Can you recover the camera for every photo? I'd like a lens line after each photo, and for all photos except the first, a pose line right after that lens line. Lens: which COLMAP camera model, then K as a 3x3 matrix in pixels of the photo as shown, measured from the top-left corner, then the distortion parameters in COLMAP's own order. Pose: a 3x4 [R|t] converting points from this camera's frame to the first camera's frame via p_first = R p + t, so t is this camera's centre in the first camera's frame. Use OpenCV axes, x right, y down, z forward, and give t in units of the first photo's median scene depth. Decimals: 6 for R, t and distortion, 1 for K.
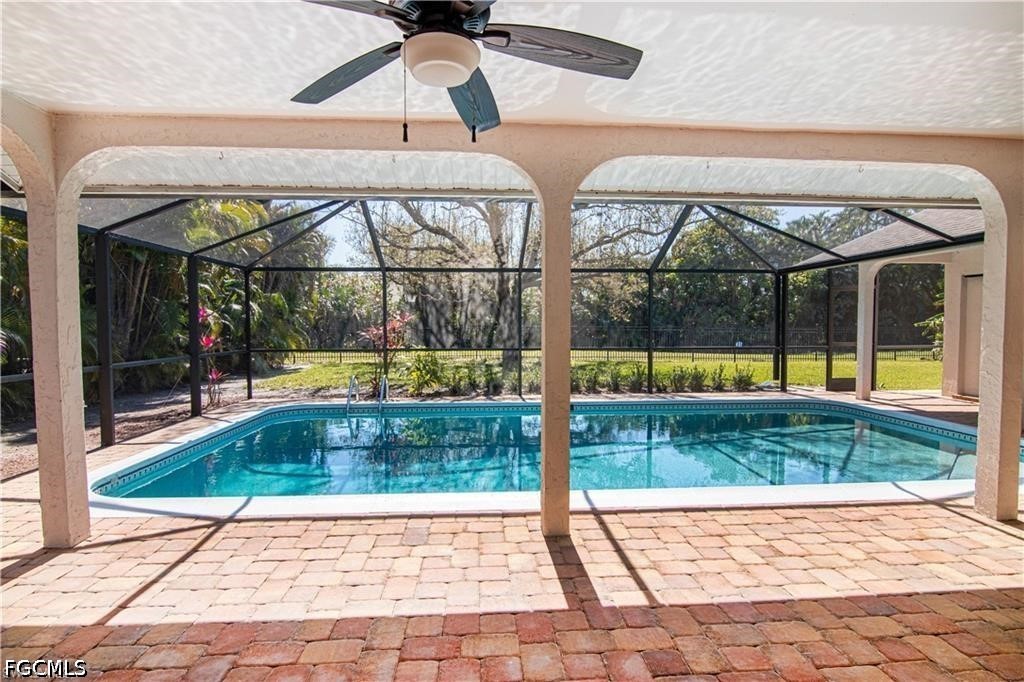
lens RADIAL K [[521.2, 0, 502.8], [0, 521.2, 343.2], [0, 0, 1]] dist [-0.011763, -0.006835]
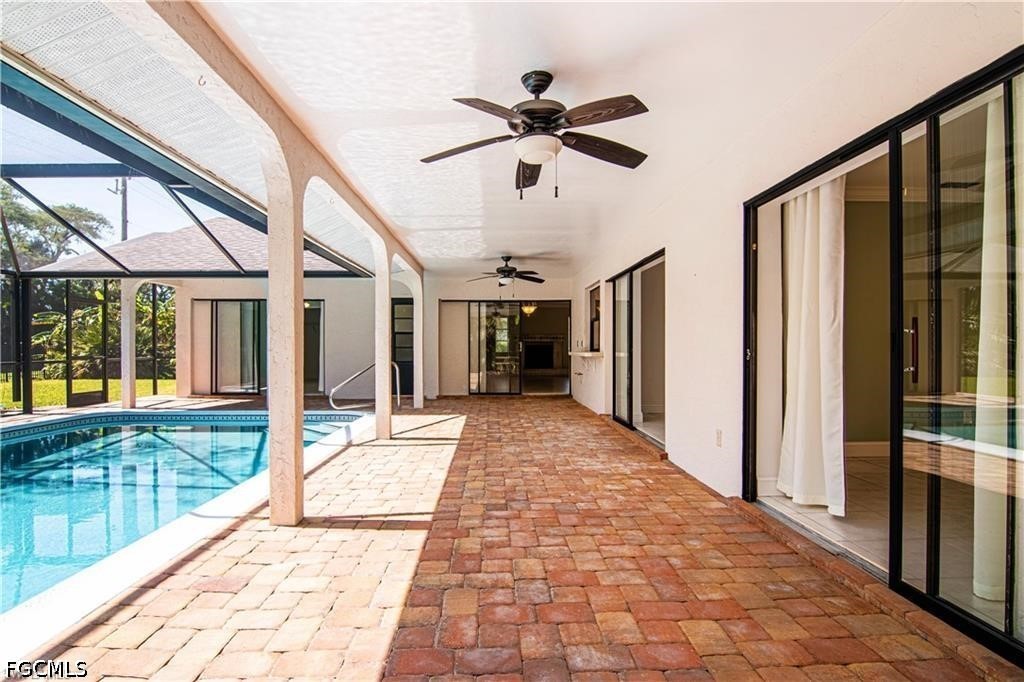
lens RADIAL K [[521.2, 0, 502.6], [0, 521.2, 344.5], [0, 0, 1]] dist [-0.011763, -0.006835]
pose [[0.040933, 0.005022, 0.999149, -0.832335], [0.038593, 0.999233, -0.006604, 0.039016], [-0.998416, 0.038831, 0.040708, 0.496702]]
